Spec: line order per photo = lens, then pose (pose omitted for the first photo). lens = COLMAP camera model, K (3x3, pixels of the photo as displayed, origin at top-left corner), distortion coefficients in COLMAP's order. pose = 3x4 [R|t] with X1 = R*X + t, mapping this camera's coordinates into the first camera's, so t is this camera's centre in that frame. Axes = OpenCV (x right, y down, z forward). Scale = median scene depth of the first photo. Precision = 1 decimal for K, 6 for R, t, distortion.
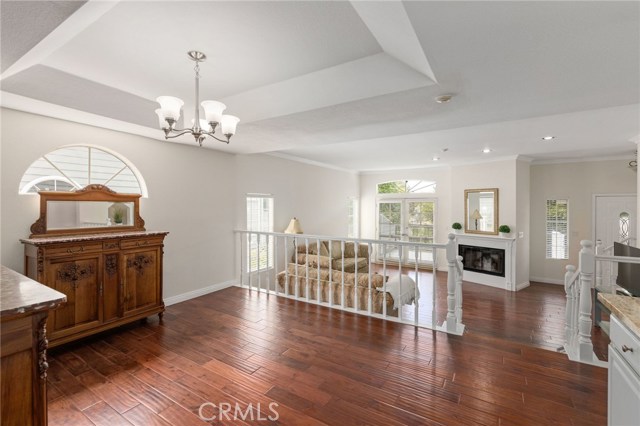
lens RADIAL K [[293.4, 0, 318.1], [0, 293.4, 206.3], [0, 0, 1]] dist [0.010316, -0.000016]
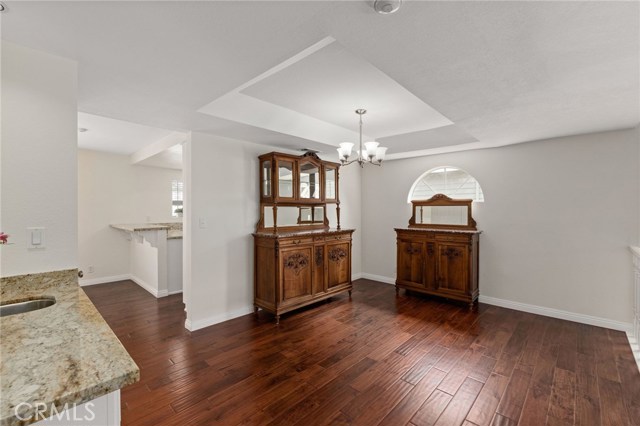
lens RADIAL K [[279.1, 0, 320.6], [0, 279.1, 214.2], [0, 0, 1]] dist [0.002568, 0.000319]
pose [[-0.199386, 0.005854, -0.979904, 0.699051], [-0.006638, 0.999951, 0.007324, 0.017234], [0.979899, 0.007965, -0.199337, 0.715536]]
